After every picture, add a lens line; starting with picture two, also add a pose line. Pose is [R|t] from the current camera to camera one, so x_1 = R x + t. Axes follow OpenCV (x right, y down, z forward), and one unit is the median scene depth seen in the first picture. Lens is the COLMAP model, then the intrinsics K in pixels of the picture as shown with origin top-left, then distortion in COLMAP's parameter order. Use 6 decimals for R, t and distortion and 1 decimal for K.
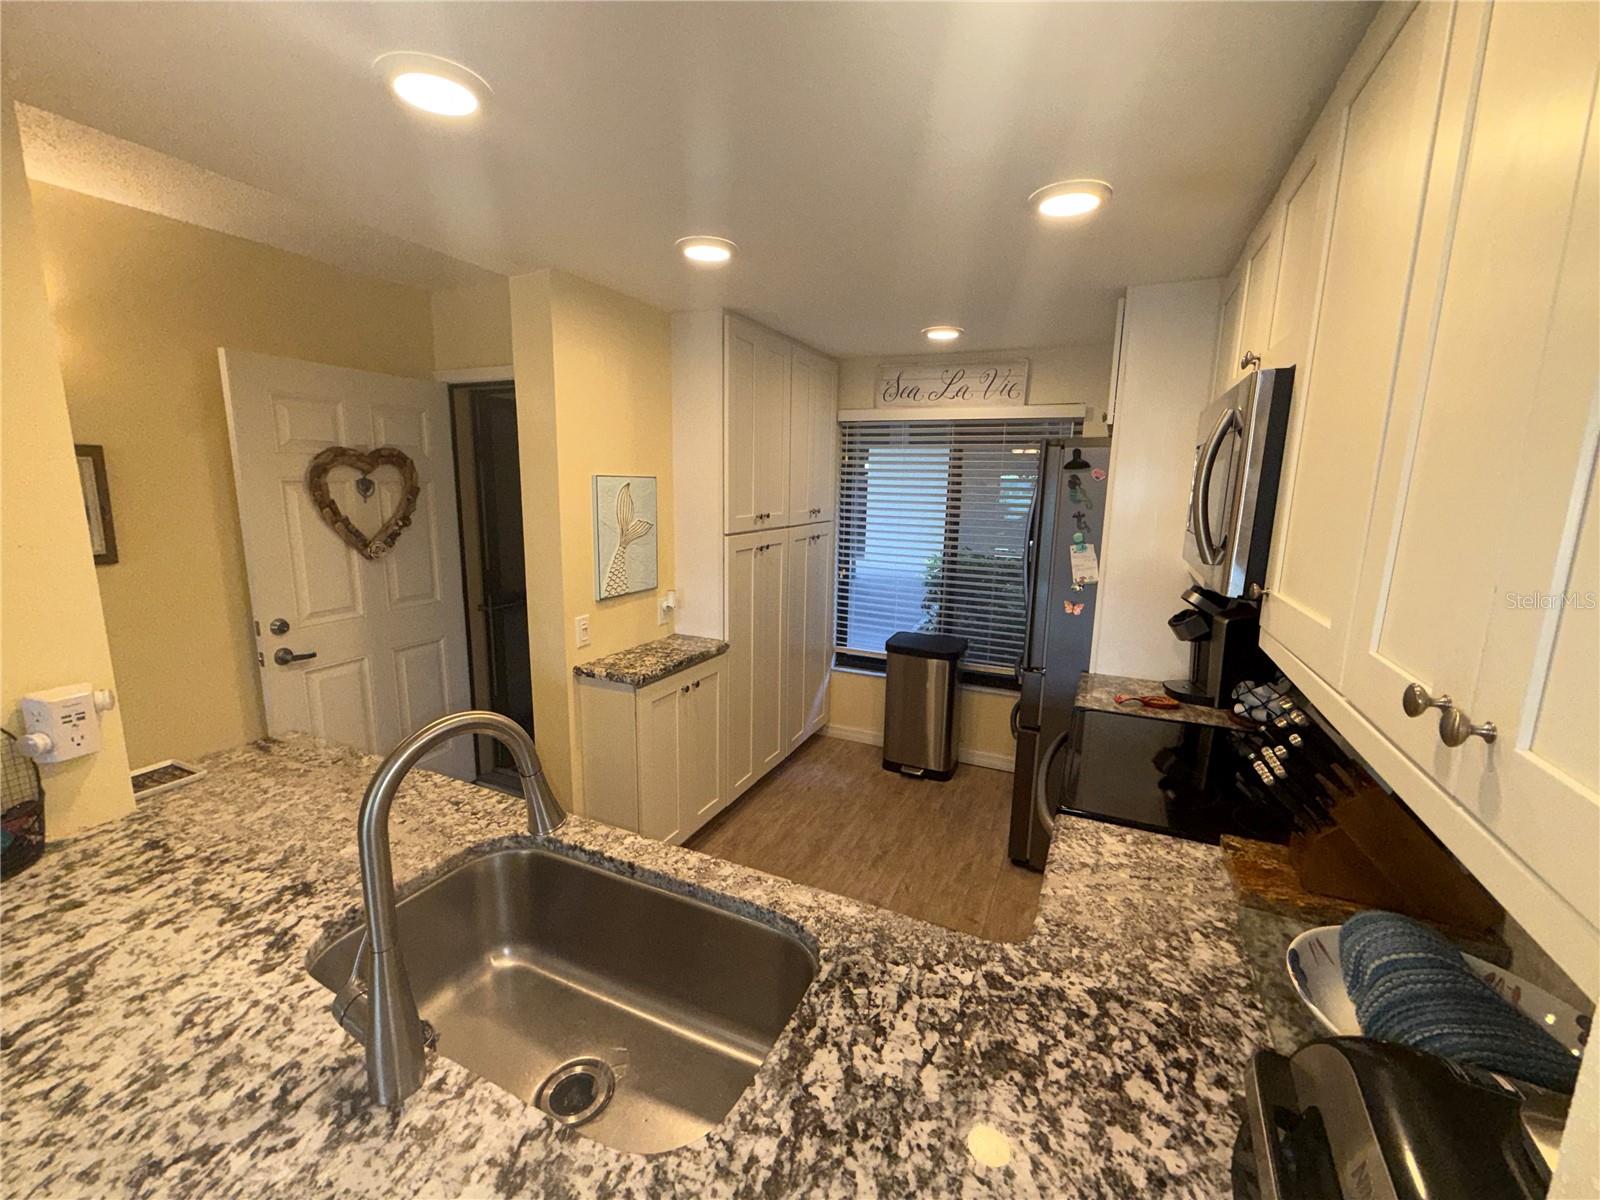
lens RADIAL K [[663.1, 0, 800.0], [0, 663.1, 600.0], [0, 0, 1]] dist [0.000384, 0.000406]
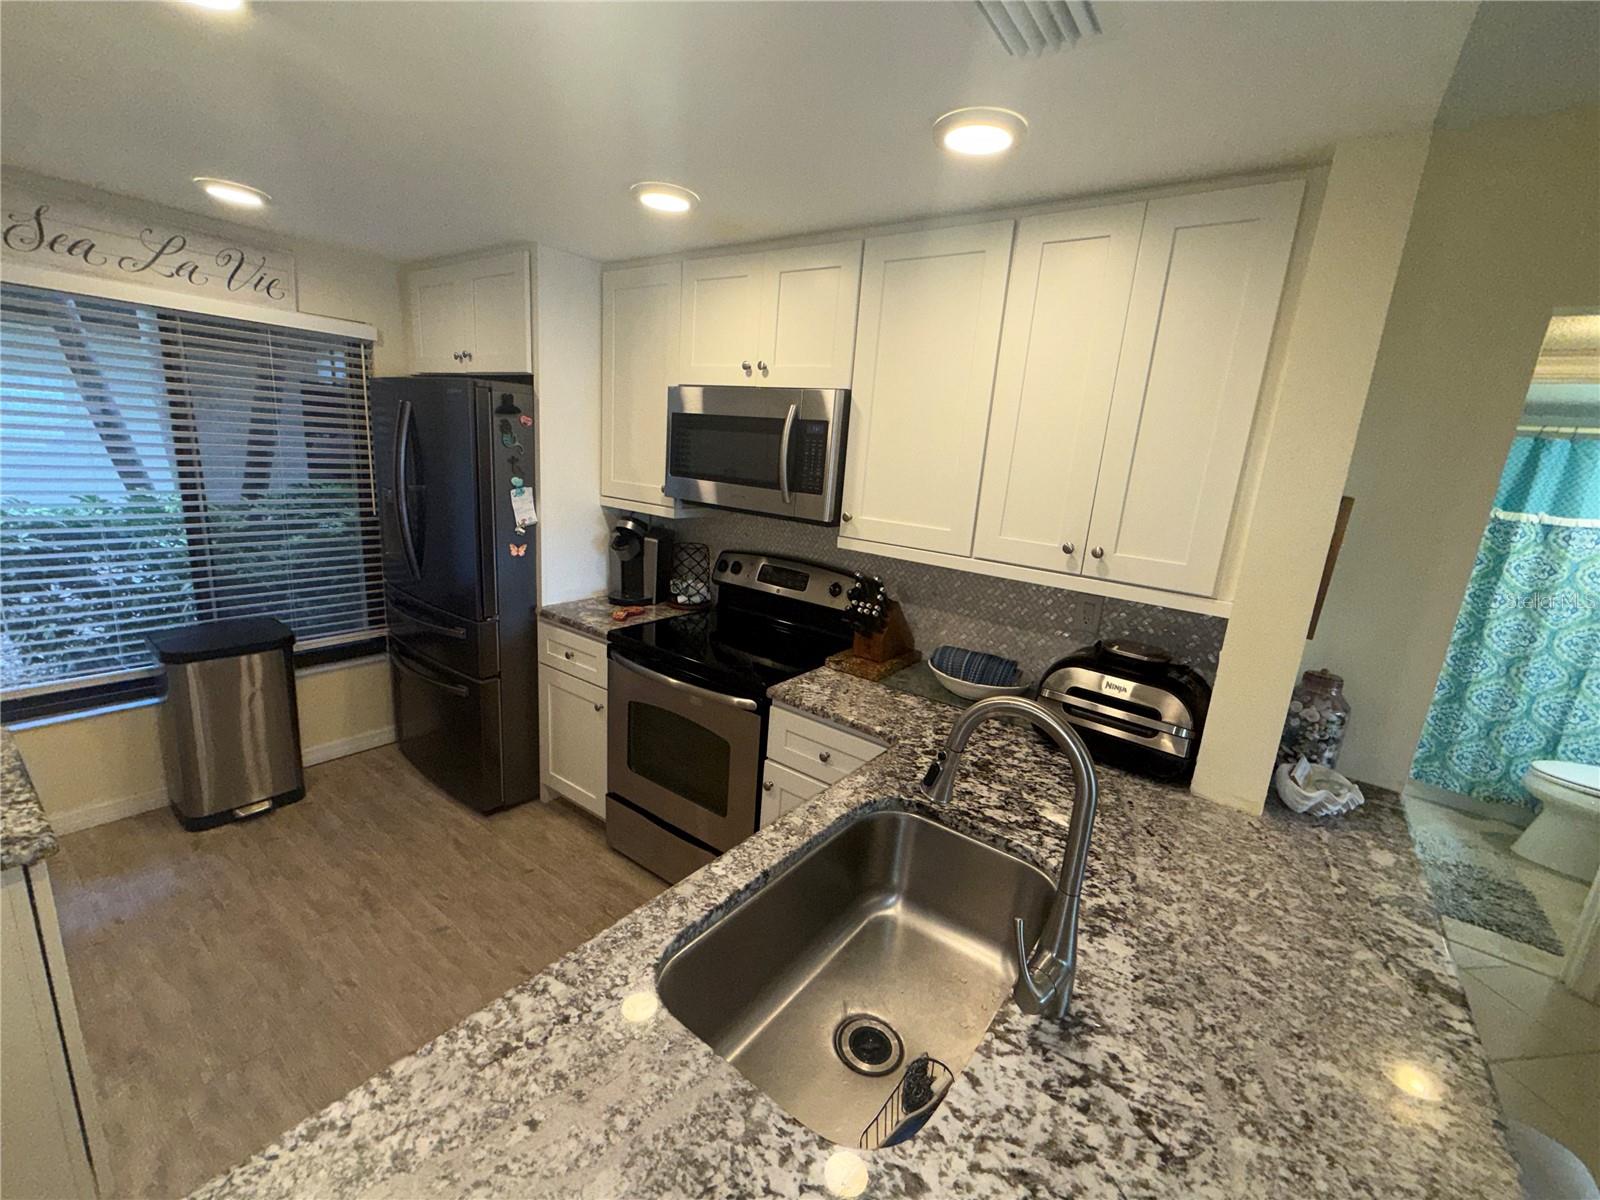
lens RADIAL K [[663.1, 0, 800.0], [0, 663.1, 600.0], [0, 0, 1]] dist [0.000384, 0.000406]
pose [[0.200890, -0.227682, 0.952788, -1.018568], [0.100962, 0.972248, 0.211045, -0.172951], [-0.974397, 0.053798, 0.218302, 0.688009]]
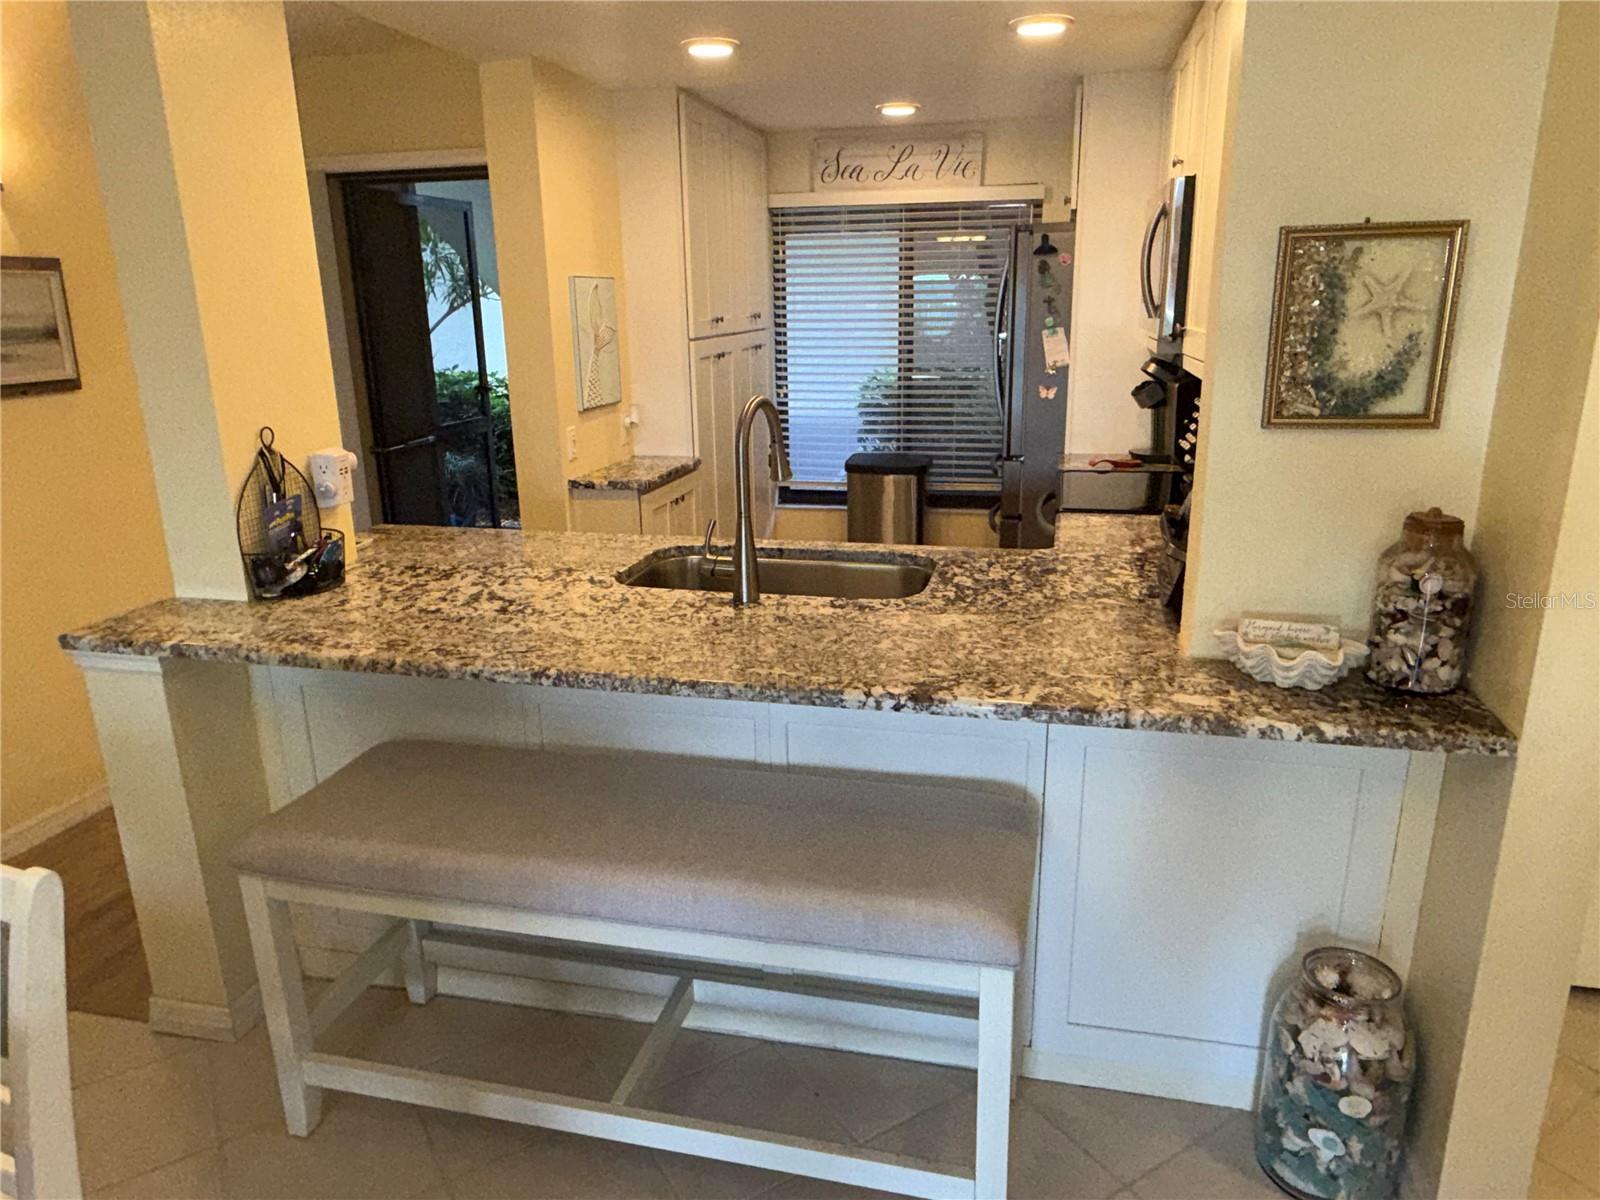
lens RADIAL K [[1060.8, 0, 799.1], [0, 1060.8, 606.2], [0, 0, 1]] dist [0.002393, 0.001554]
pose [[0.978524, -0.091295, 0.184815, -0.611141], [0.071159, 0.991065, 0.112810, 0.257535], [-0.193462, -0.097236, 0.976277, -1.155927]]
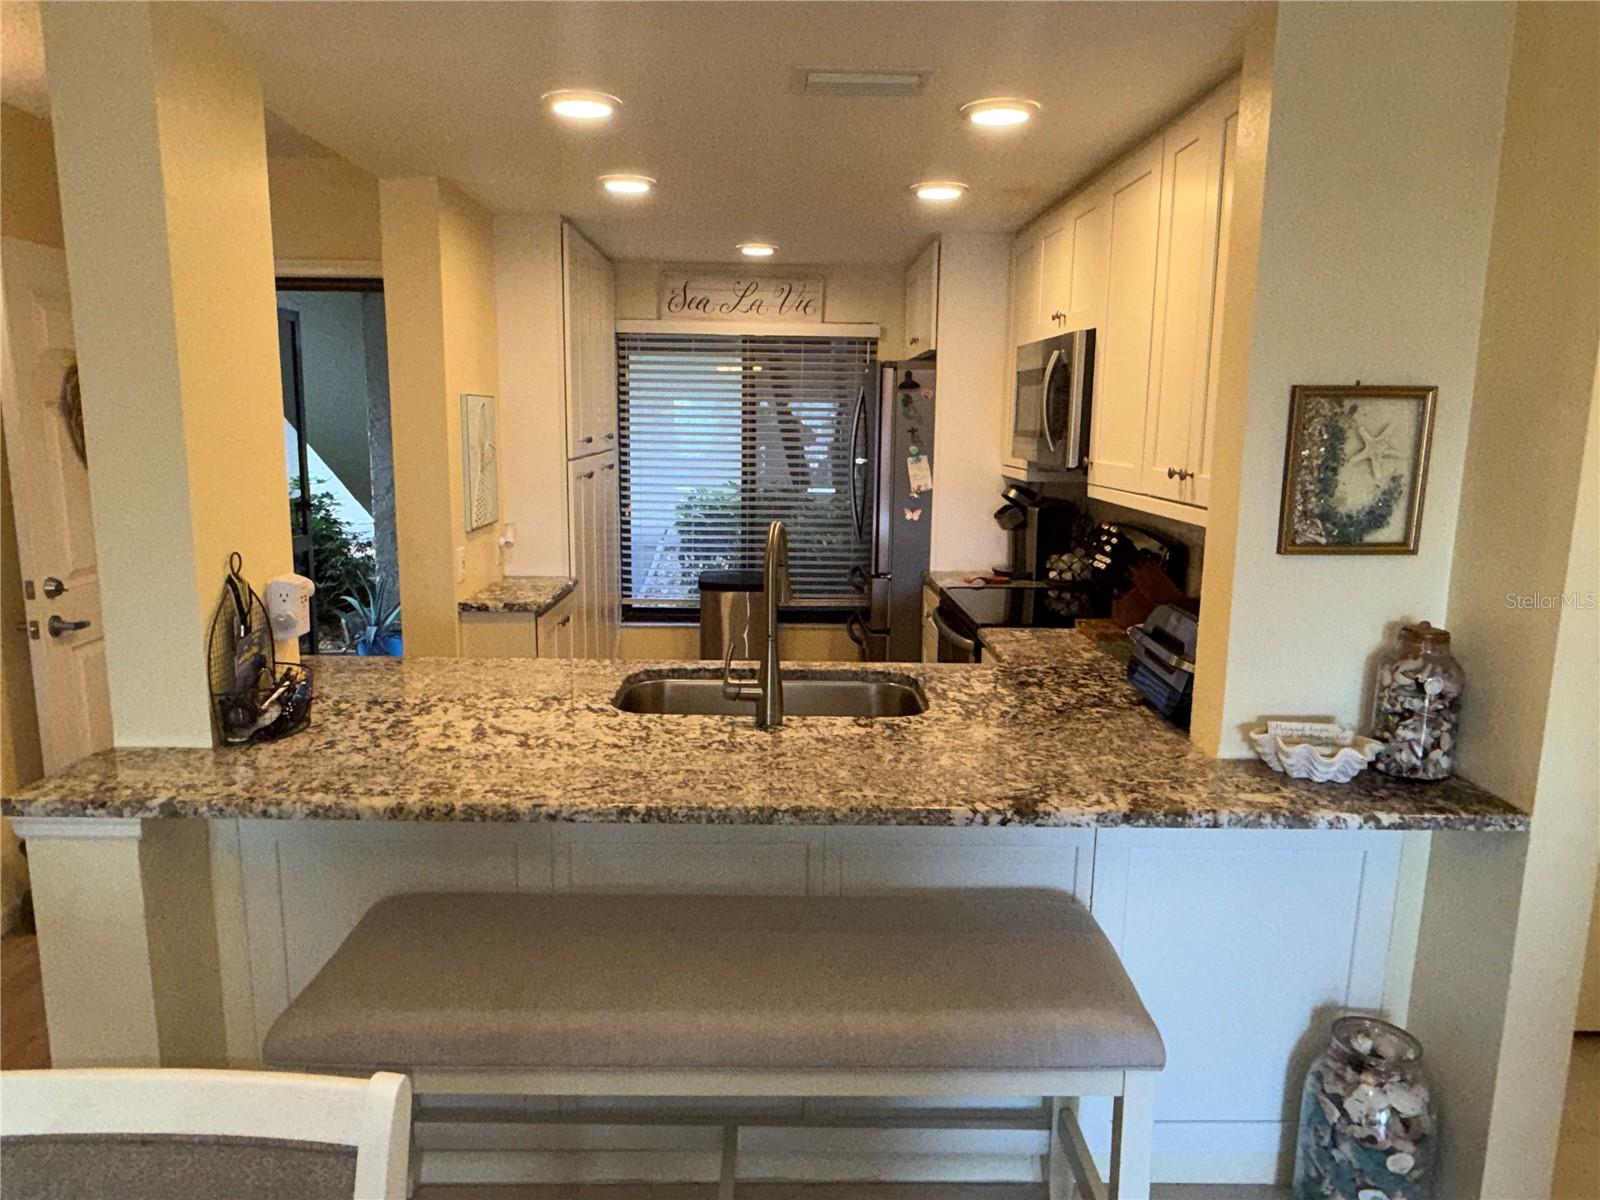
lens RADIAL K [[1059.8, 0, 791.4], [0, 1059.8, 603.7], [0, 0, 1]] dist [0.002566, 0.000183]
pose [[0.900057, -0.084130, 0.427575, -1.077239], [0.081745, 0.996365, 0.023969, 0.203252], [-0.428037, 0.013378, 0.903662, -1.021087]]
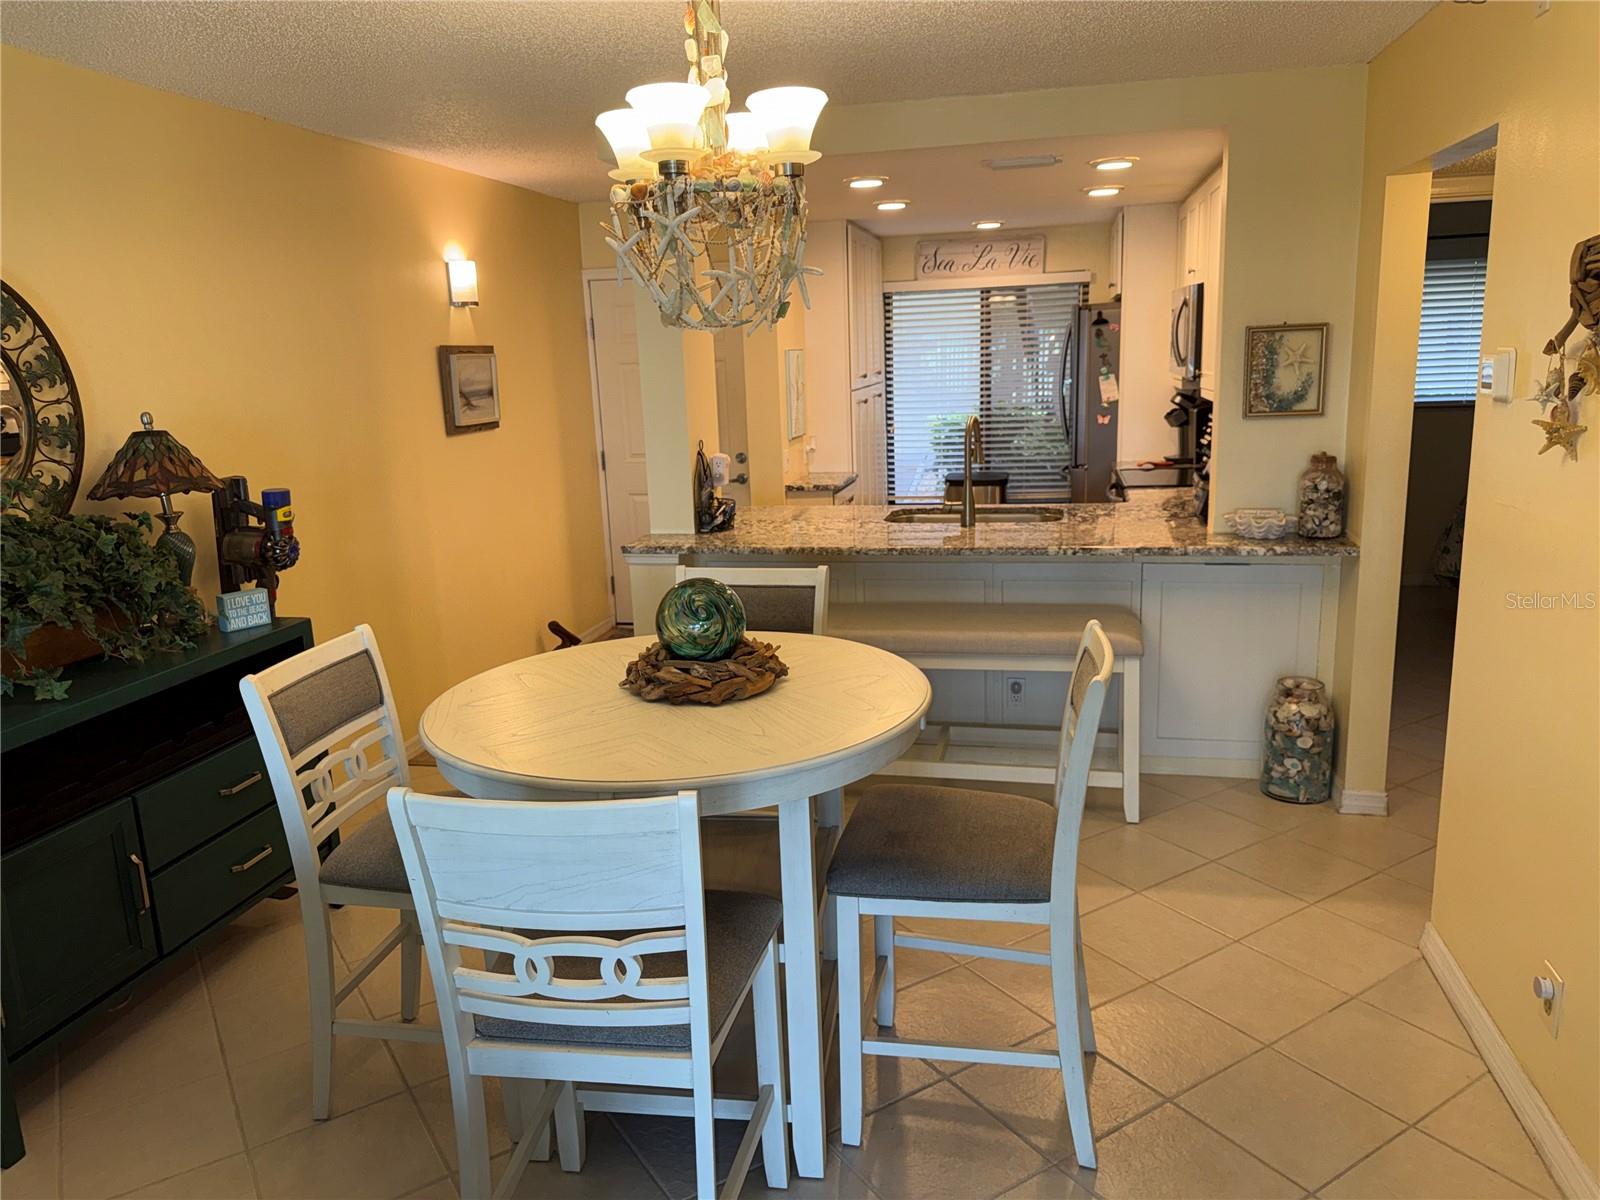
lens RADIAL K [[1132.6, 0, 791.5], [0, 1132.6, 599.8], [0, 0, 1]] dist [0.120088, -0.184467]
pose [[0.975502, -0.102013, 0.194910, -1.617892], [0.094607, 0.994406, 0.046961, 0.454317], [-0.198611, -0.027371, 0.979696, -2.759737]]
